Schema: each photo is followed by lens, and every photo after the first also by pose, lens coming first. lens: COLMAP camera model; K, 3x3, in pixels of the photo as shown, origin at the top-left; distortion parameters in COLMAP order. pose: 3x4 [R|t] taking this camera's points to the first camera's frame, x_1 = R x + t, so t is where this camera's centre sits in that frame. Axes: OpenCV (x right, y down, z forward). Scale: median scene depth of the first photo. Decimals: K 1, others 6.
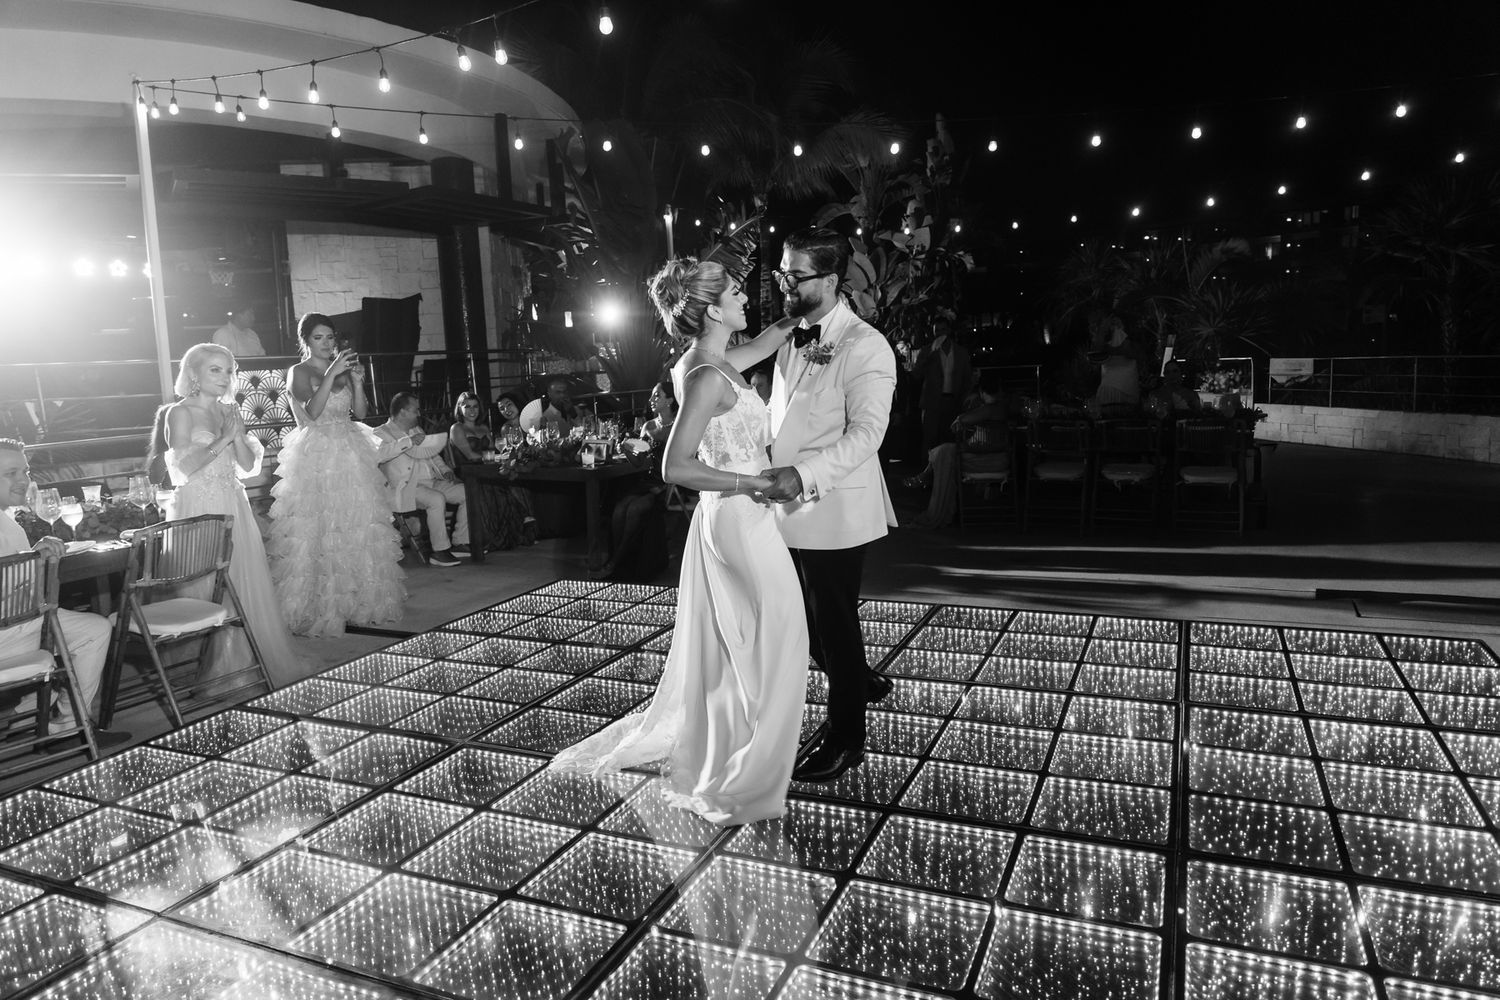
lens RADIAL K [[1005.9, 0, 744.7], [0, 1005.9, 492.5], [0, 0, 1]] dist [-0.003294, 0.000402]
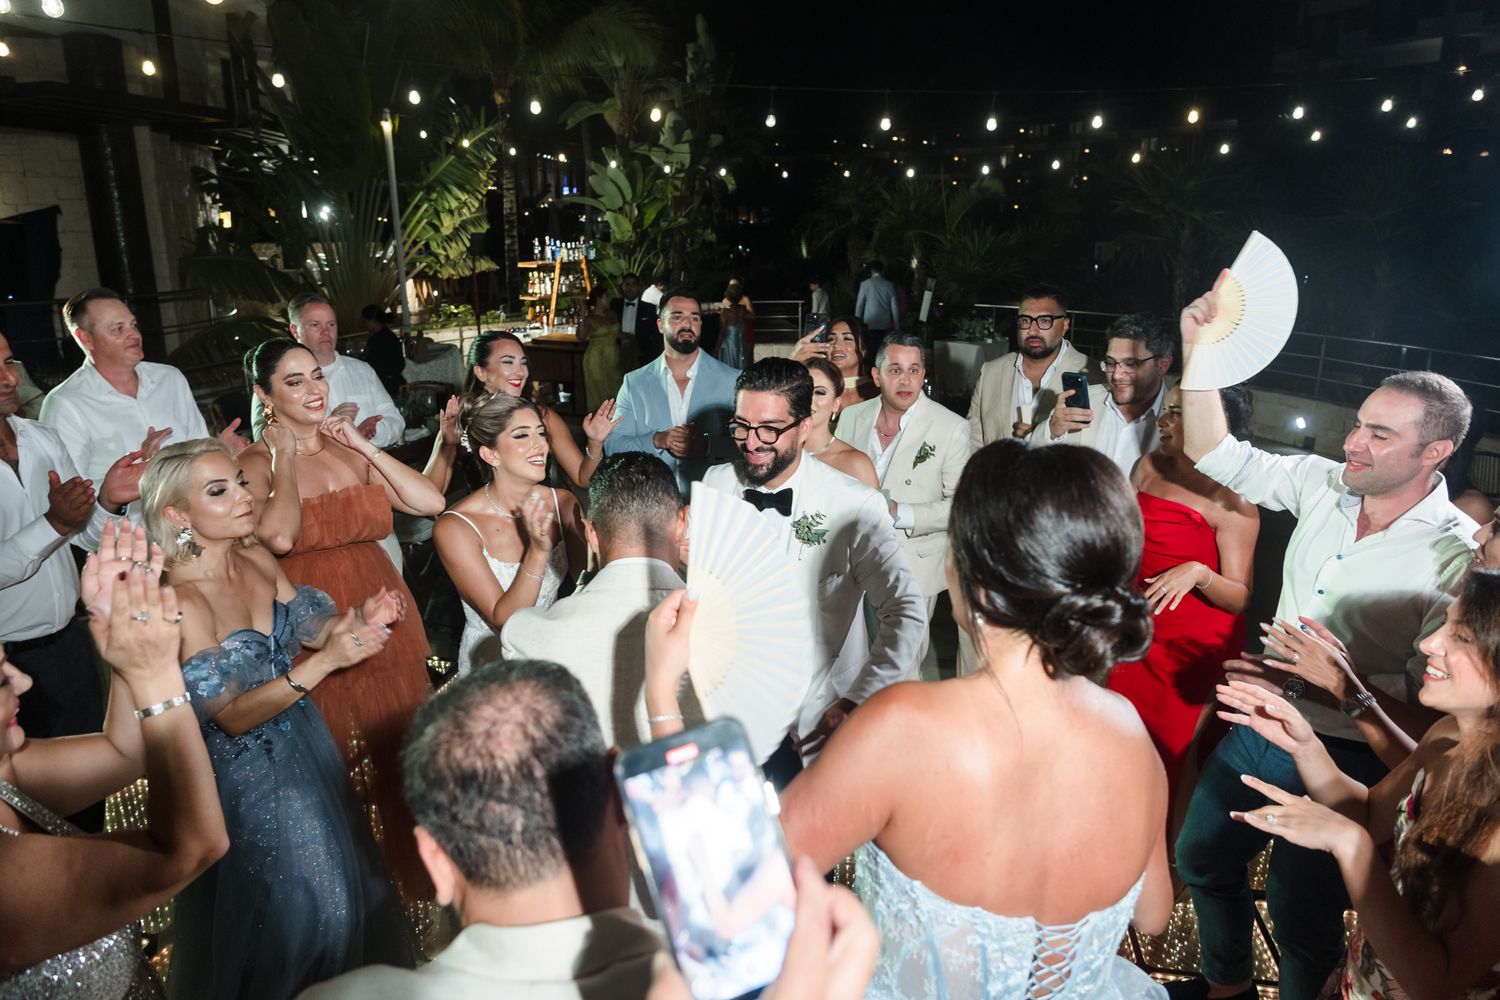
lens RADIAL K [[1005.9, 0, 751.5], [0, 1005.9, 495.9], [0, 0, 1]] dist [-0.003294, 0.000402]
pose [[0.969668, -0.019571, 0.243640, 0.020003], [-0.008344, 0.993558, 0.113018, -0.130772], [-0.244283, -0.111623, 0.963258, 0.160683]]
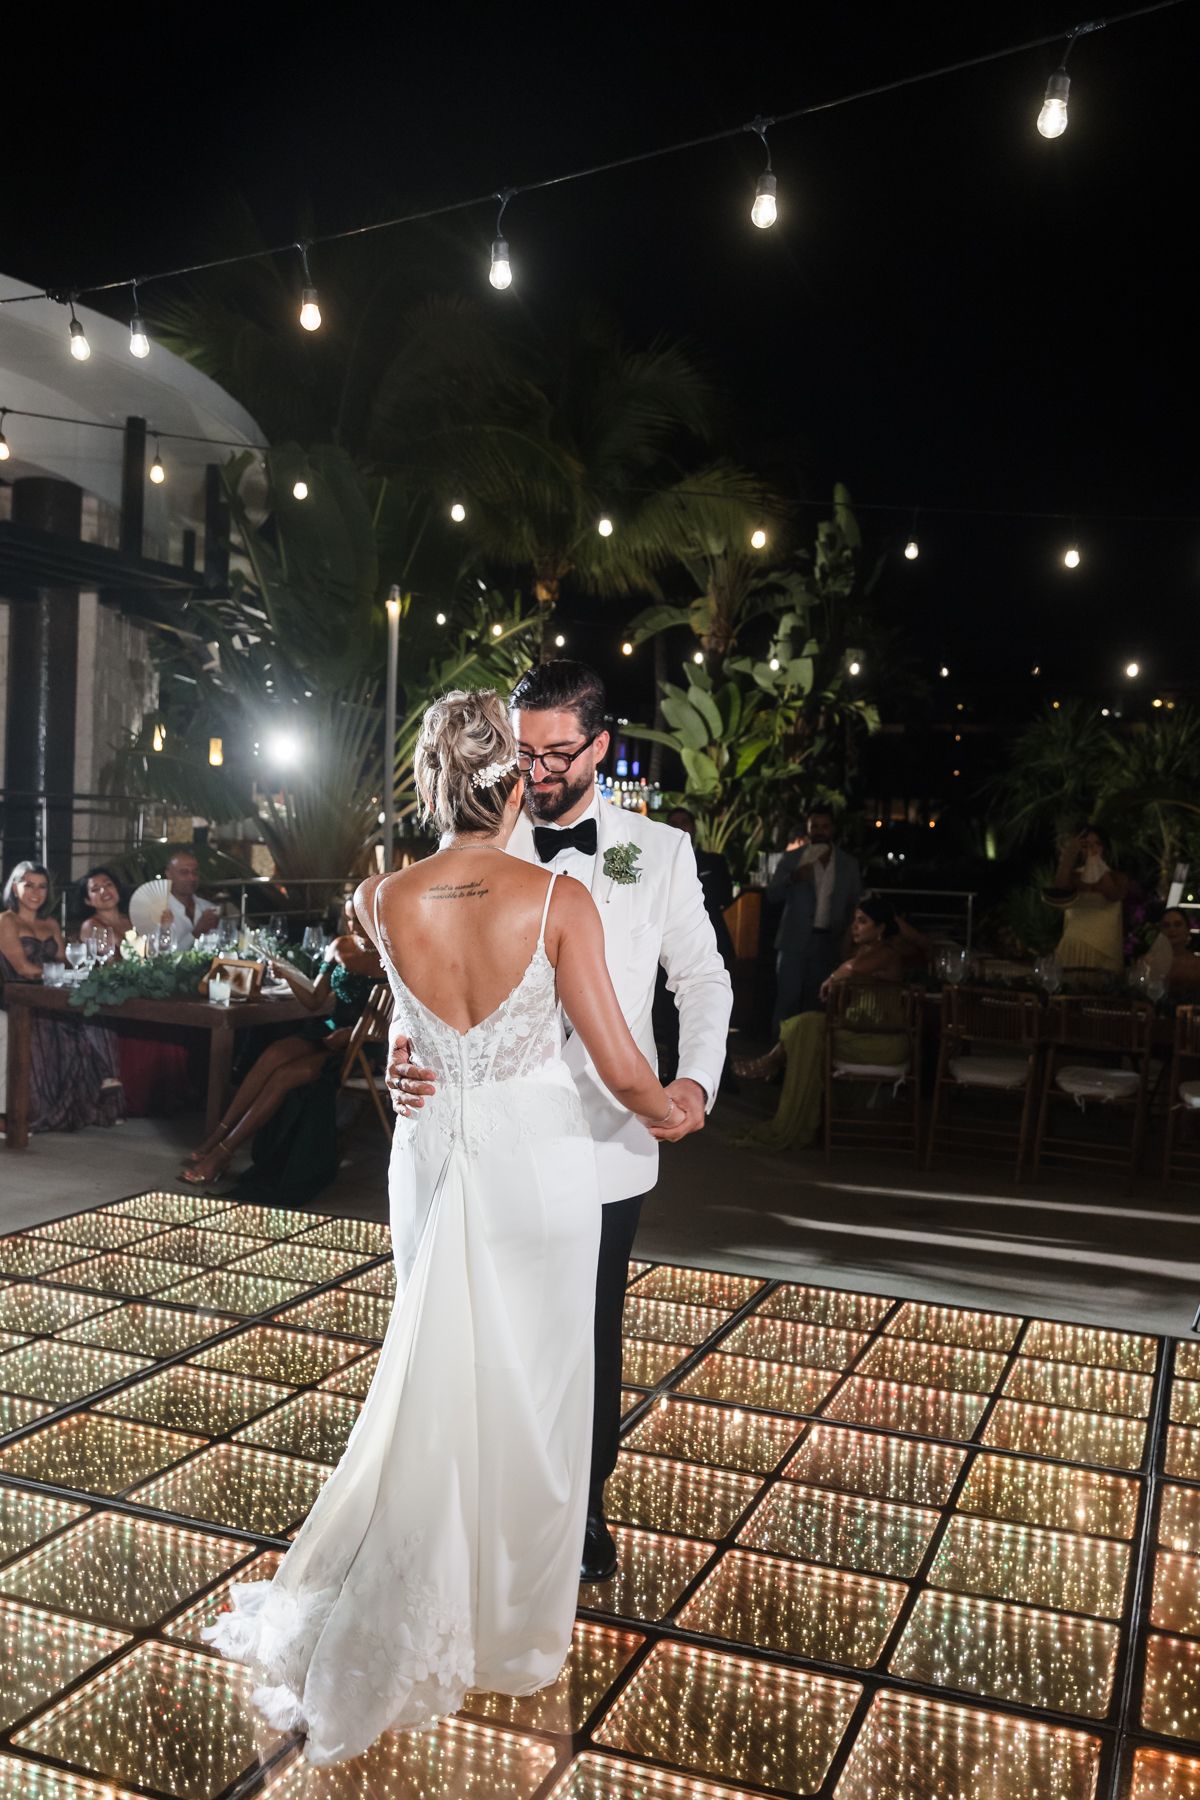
lens RADIAL K [[1665.2, 0, 589.2], [0, 1665.2, 905.9], [0, 0, 1]] dist [-0.012110, 0.000000]
pose [[0.994939, 0.084425, 0.054489, 0.007132], [-0.079024, 0.992371, -0.094628, -0.008855], [-0.062062, 0.089843, 0.994020, -0.009962]]
